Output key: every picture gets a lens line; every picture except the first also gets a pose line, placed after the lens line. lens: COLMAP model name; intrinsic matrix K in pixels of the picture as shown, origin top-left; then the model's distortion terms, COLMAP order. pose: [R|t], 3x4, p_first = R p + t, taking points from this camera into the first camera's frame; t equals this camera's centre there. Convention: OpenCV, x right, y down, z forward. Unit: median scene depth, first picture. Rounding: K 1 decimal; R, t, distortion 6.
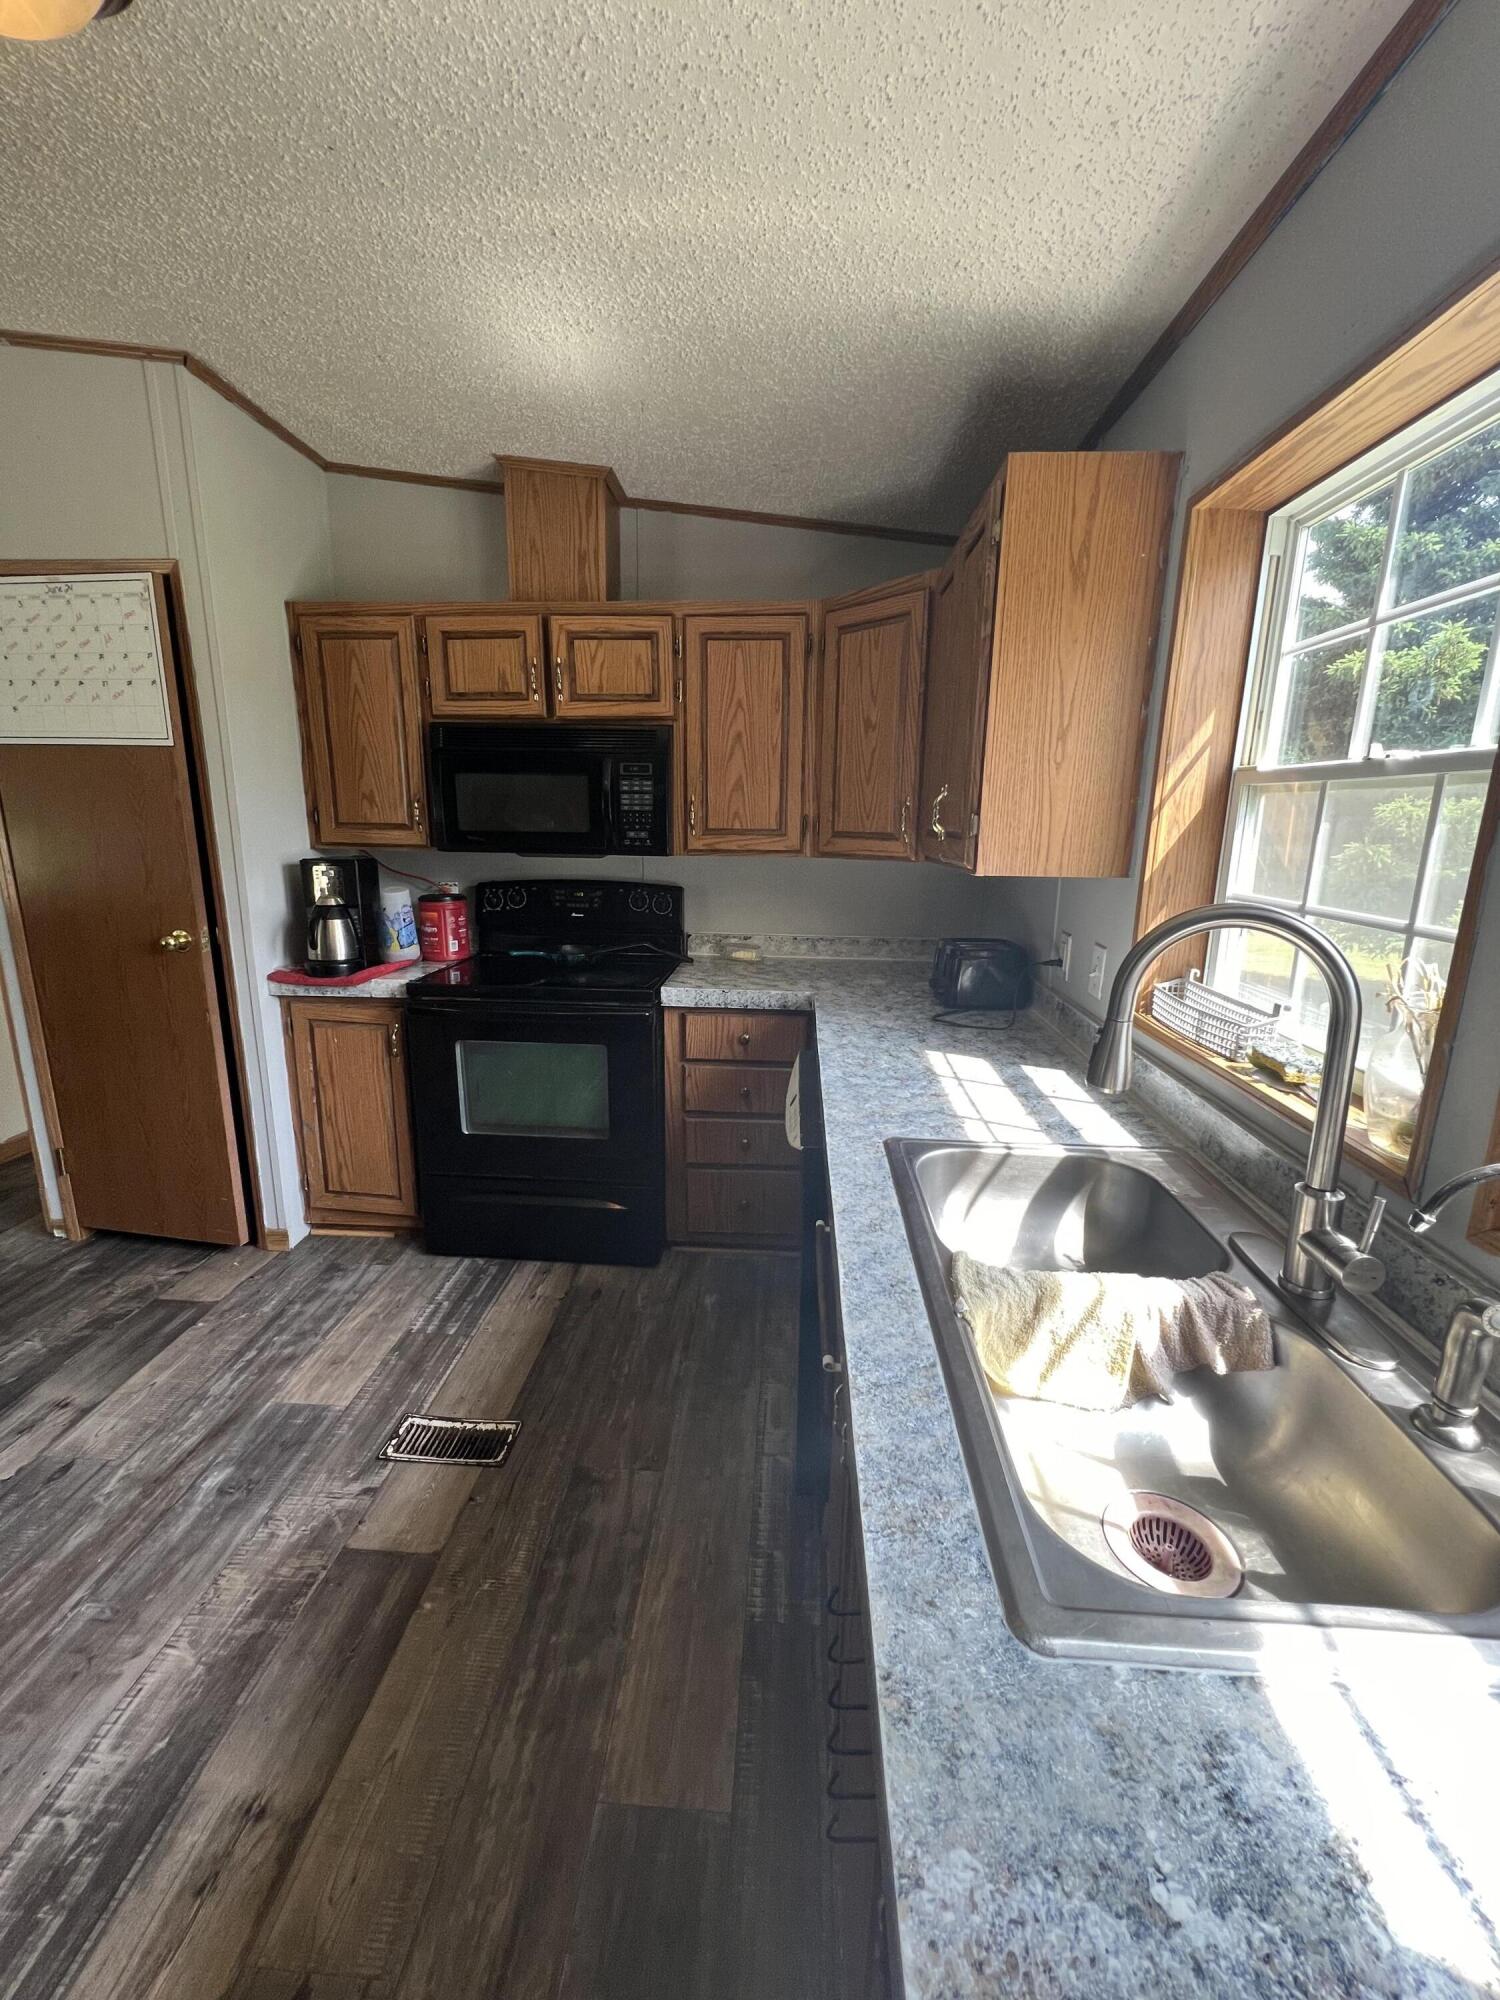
lens RADIAL K [[803.1, 0, 735.8], [0, 803.1, 1001.3], [0, 0, 1]] dist [-0.000377, 0.000754]
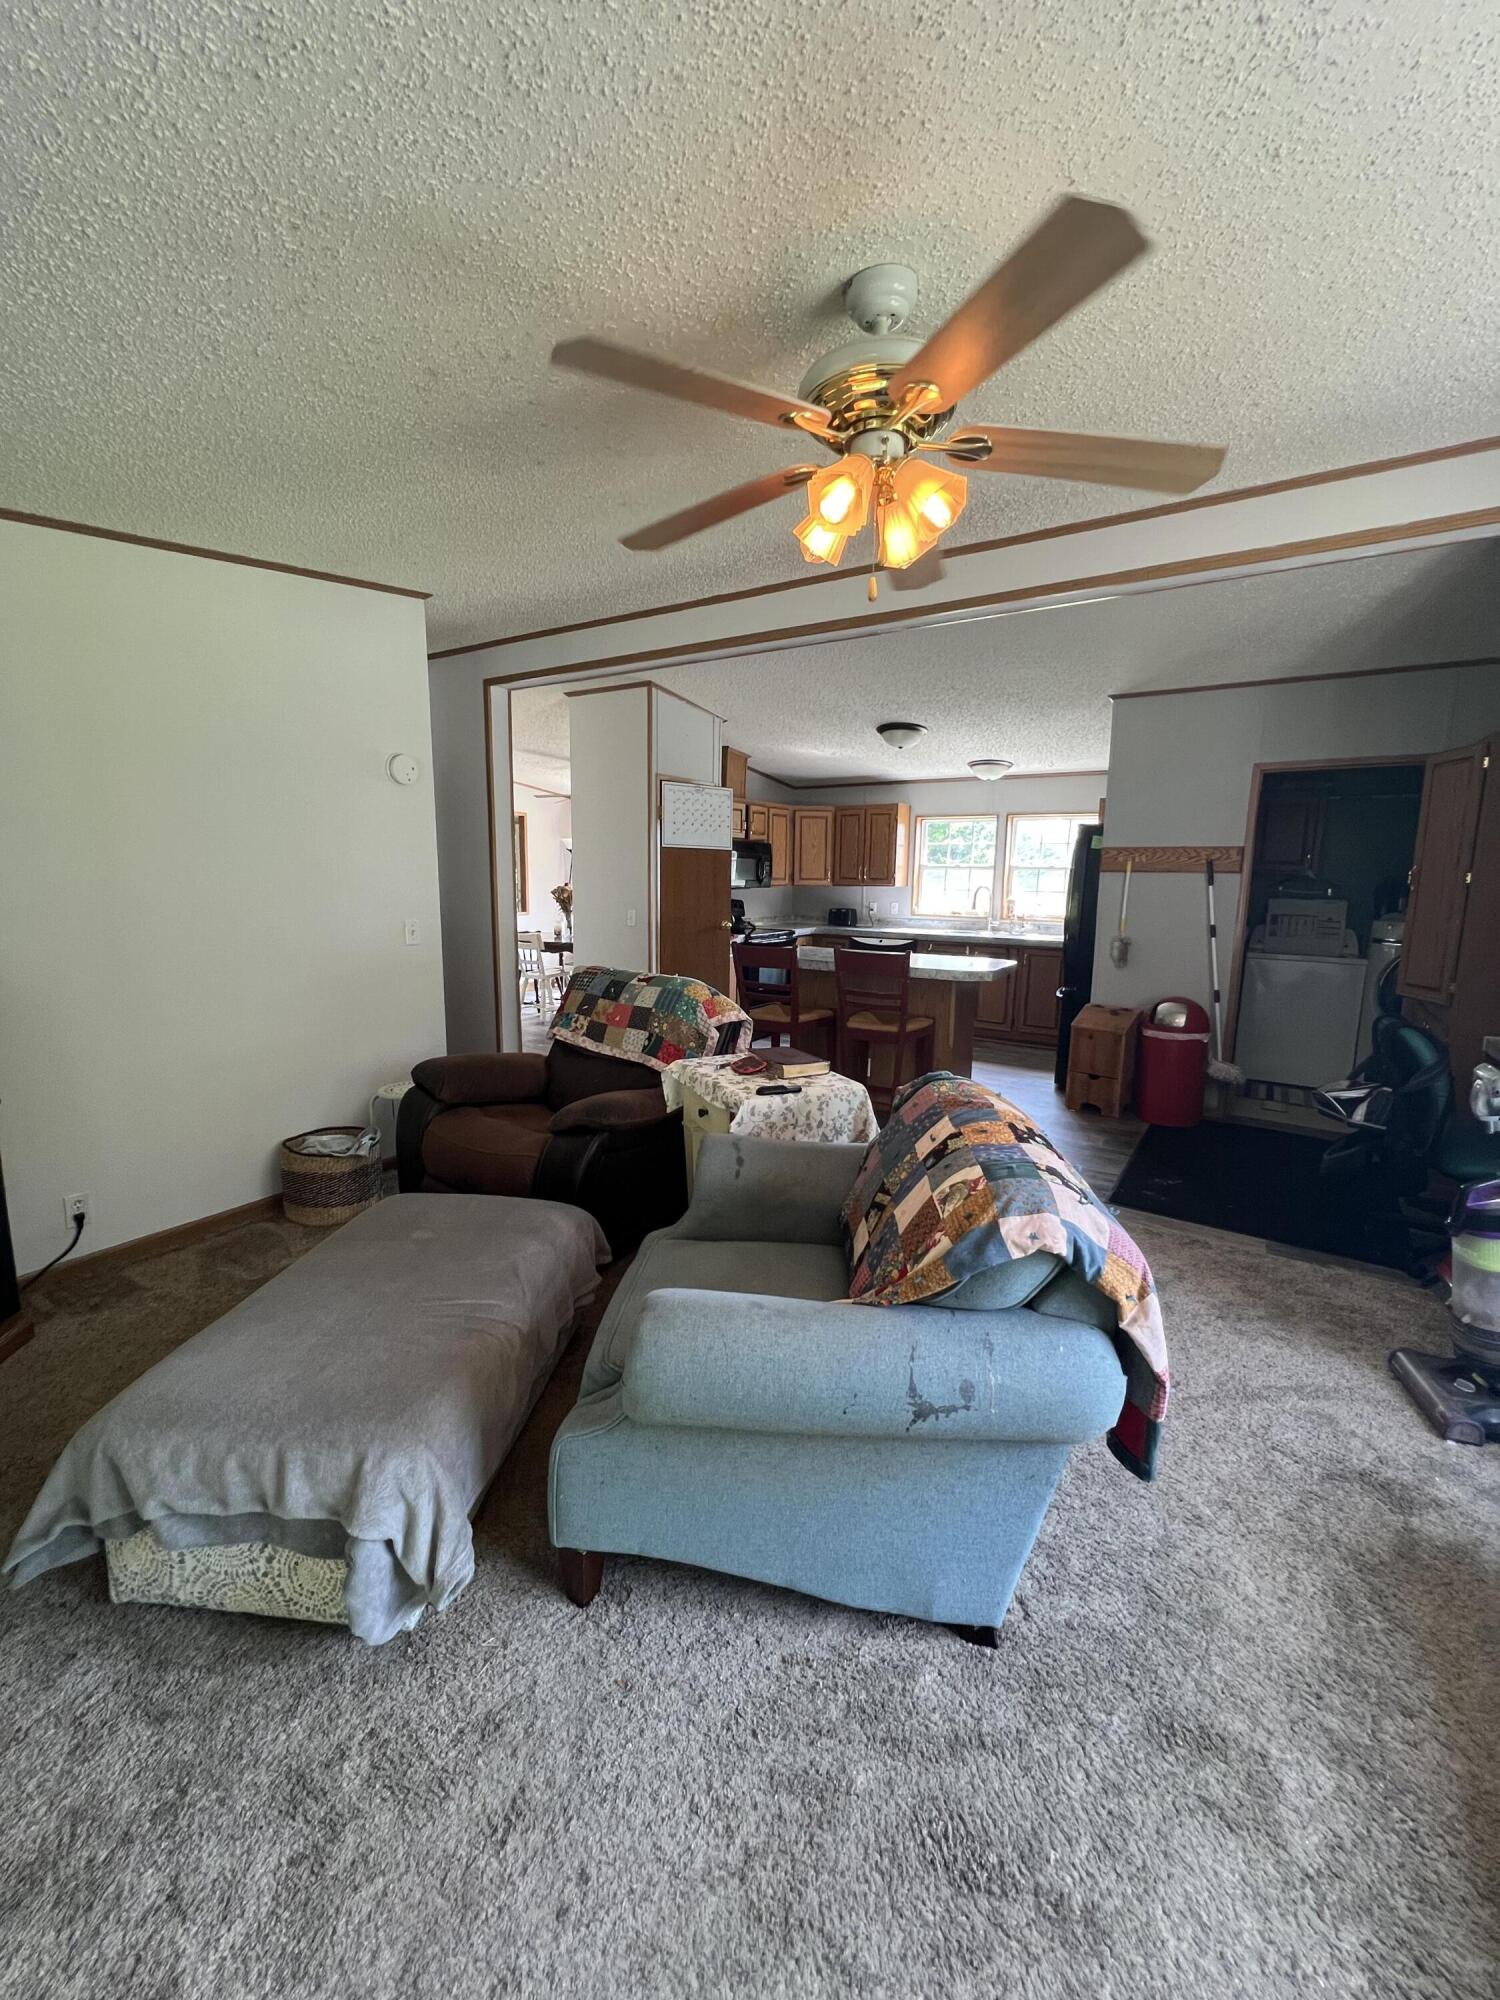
lens RADIAL K [[803.1, 0, 744.9], [0, 803.1, 1007.0], [0, 0, 1]] dist [-0.000377, 0.000754]
pose [[0.455988, -0.157408, 0.875955, -3.036342], [0.196886, 0.977690, 0.073199, 0.009050], [-0.867935, 0.139085, 0.476807, -0.256457]]
